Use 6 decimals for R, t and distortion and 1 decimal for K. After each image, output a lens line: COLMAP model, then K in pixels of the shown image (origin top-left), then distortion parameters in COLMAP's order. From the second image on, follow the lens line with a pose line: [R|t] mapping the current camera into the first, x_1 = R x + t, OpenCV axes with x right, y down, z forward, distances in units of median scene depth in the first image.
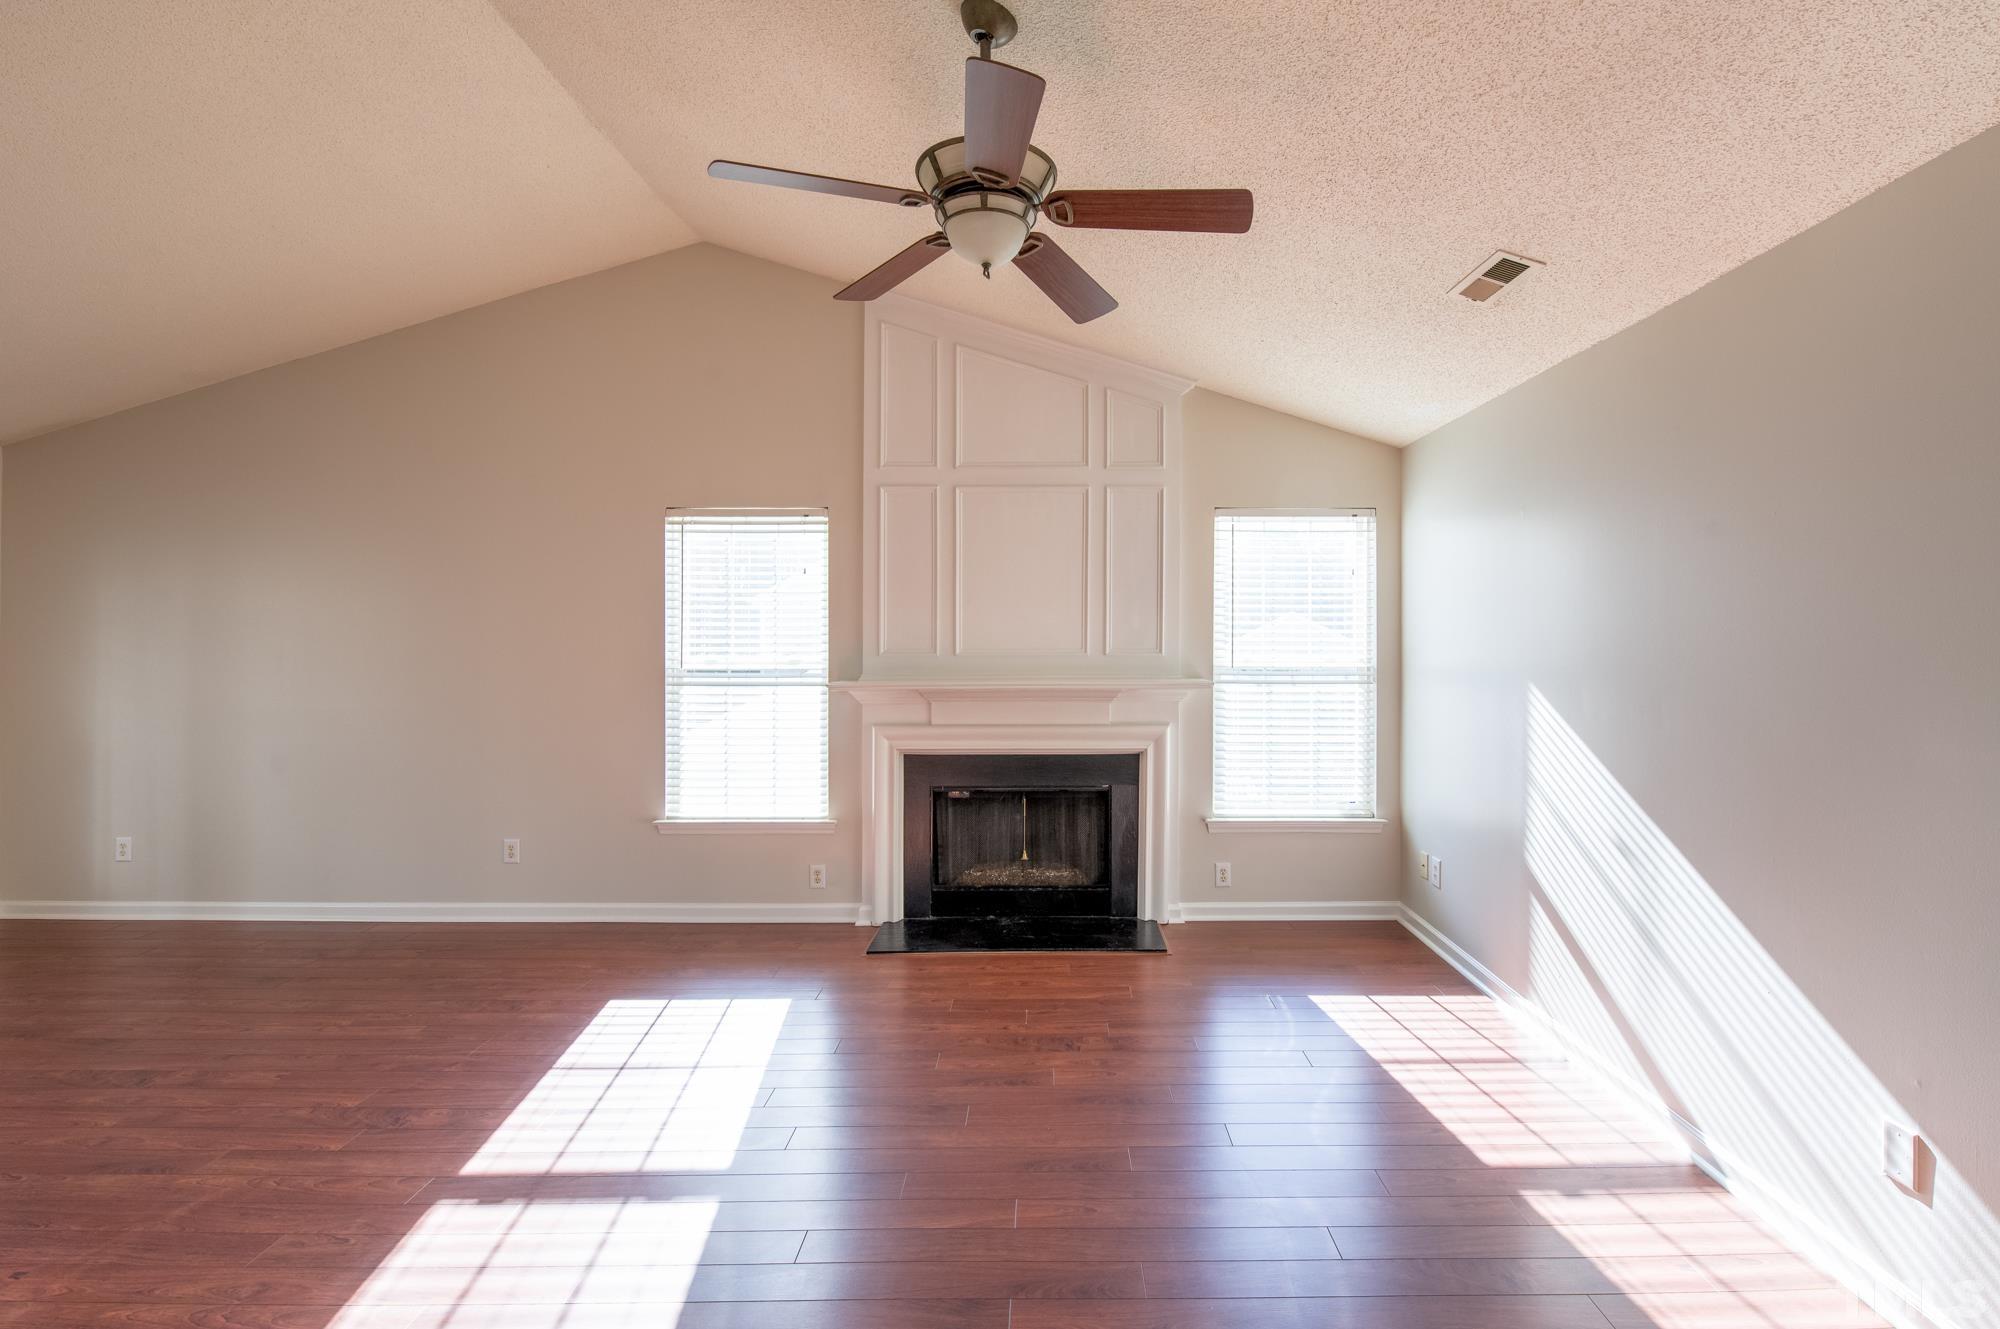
lens RADIAL K [[908.9, 0, 1000.6], [0, 908.9, 635.4], [0, 0, 1]] dist [-0.001559, -0.000643]
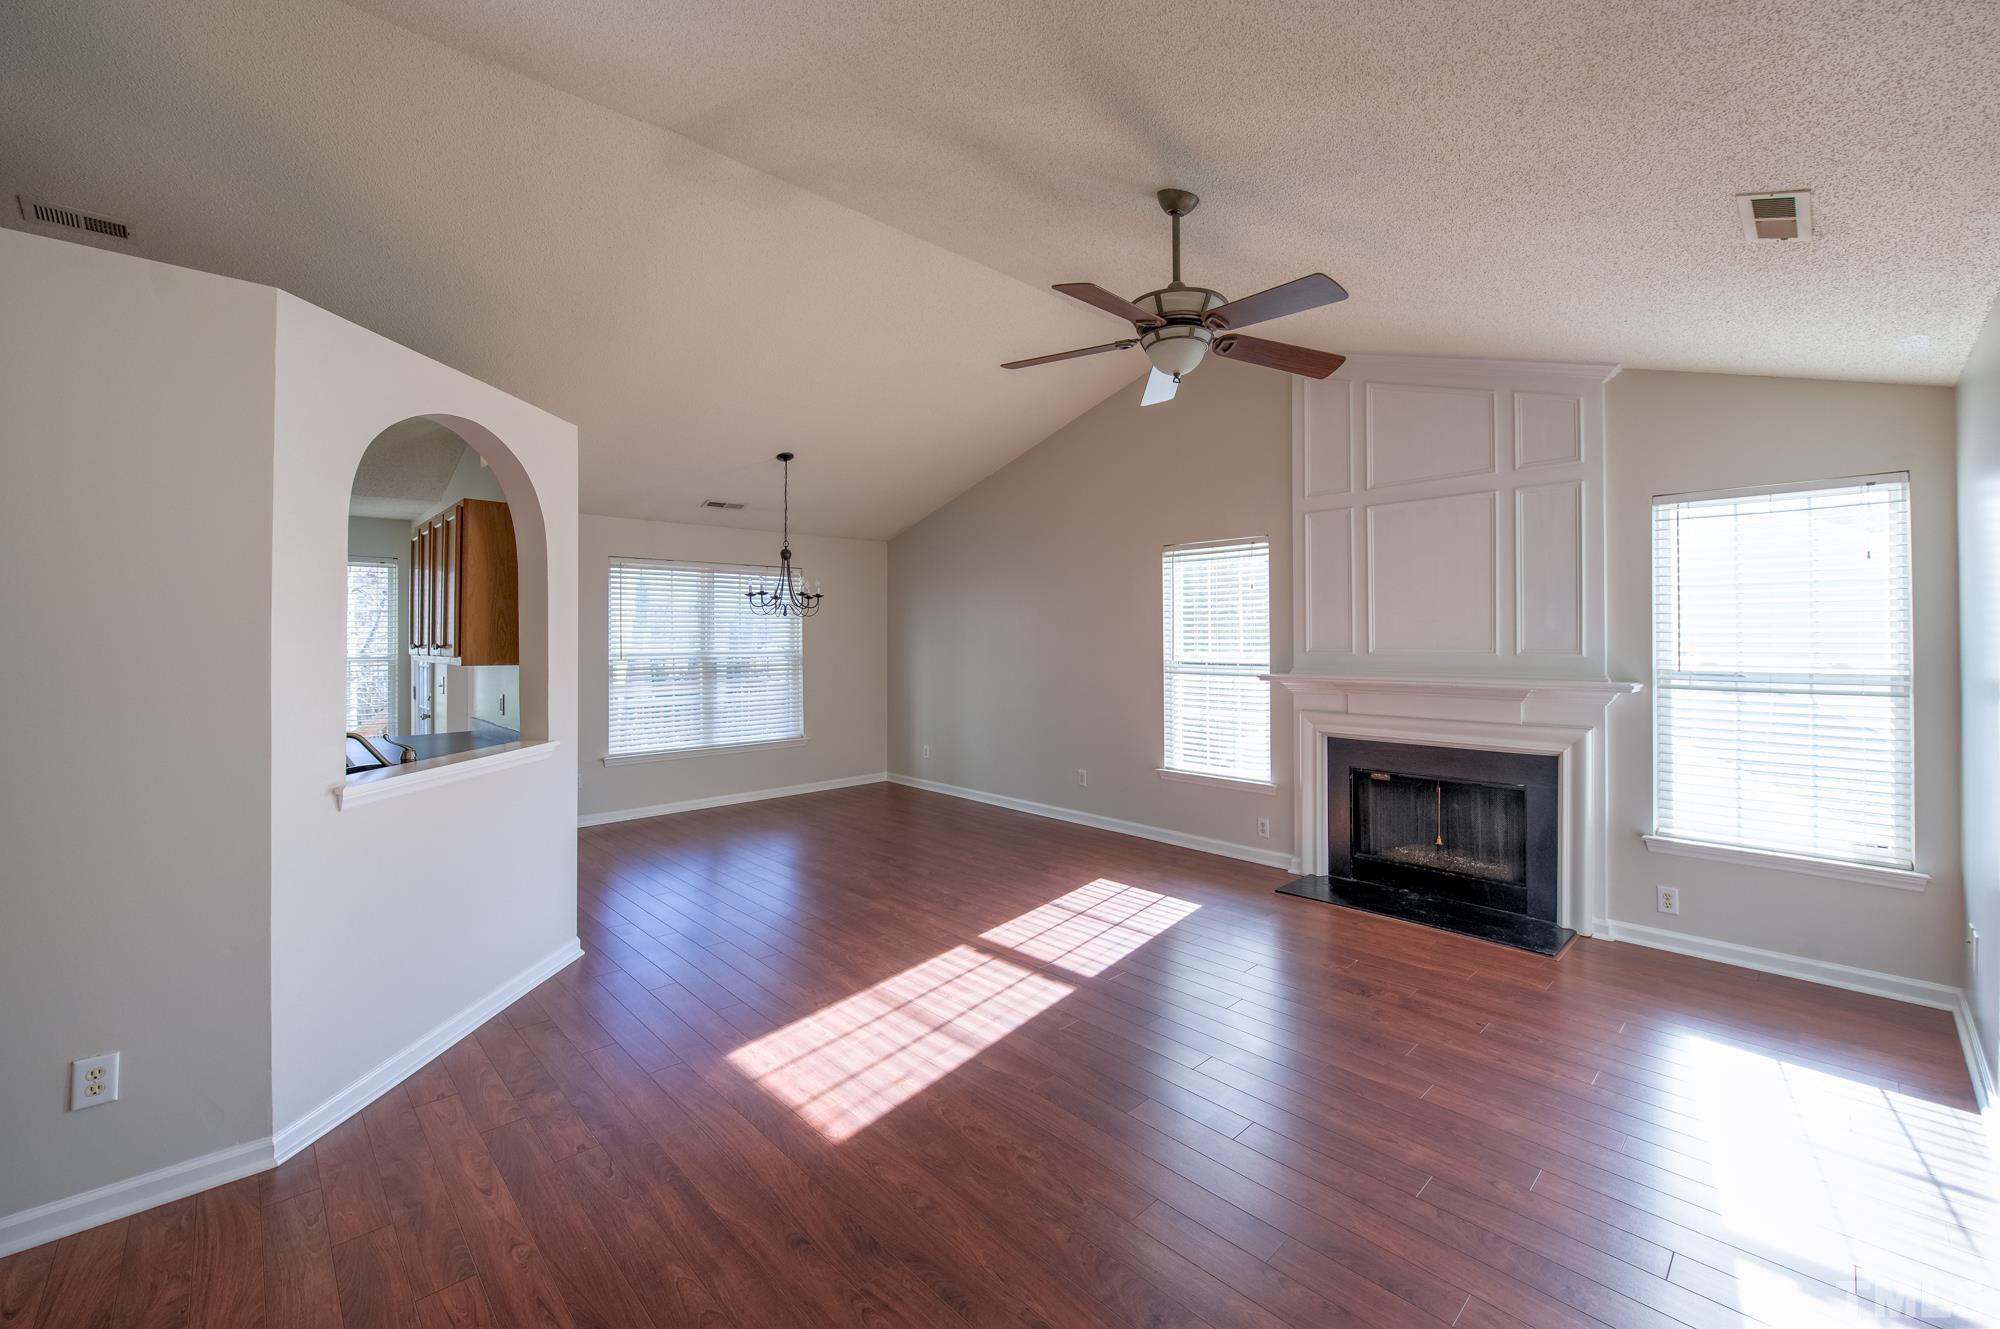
lens RADIAL K [[807.4, 0, 1029.6], [0, 807.4, 631.5], [0, 0, 1]] dist [-0.000569, -0.000097]
pose [[0.700410, -0.007406, -0.713703, 0.375361], [0.004850, 0.999972, -0.005618, -0.002673], [0.713725, 0.000473, 0.700426, -0.017310]]
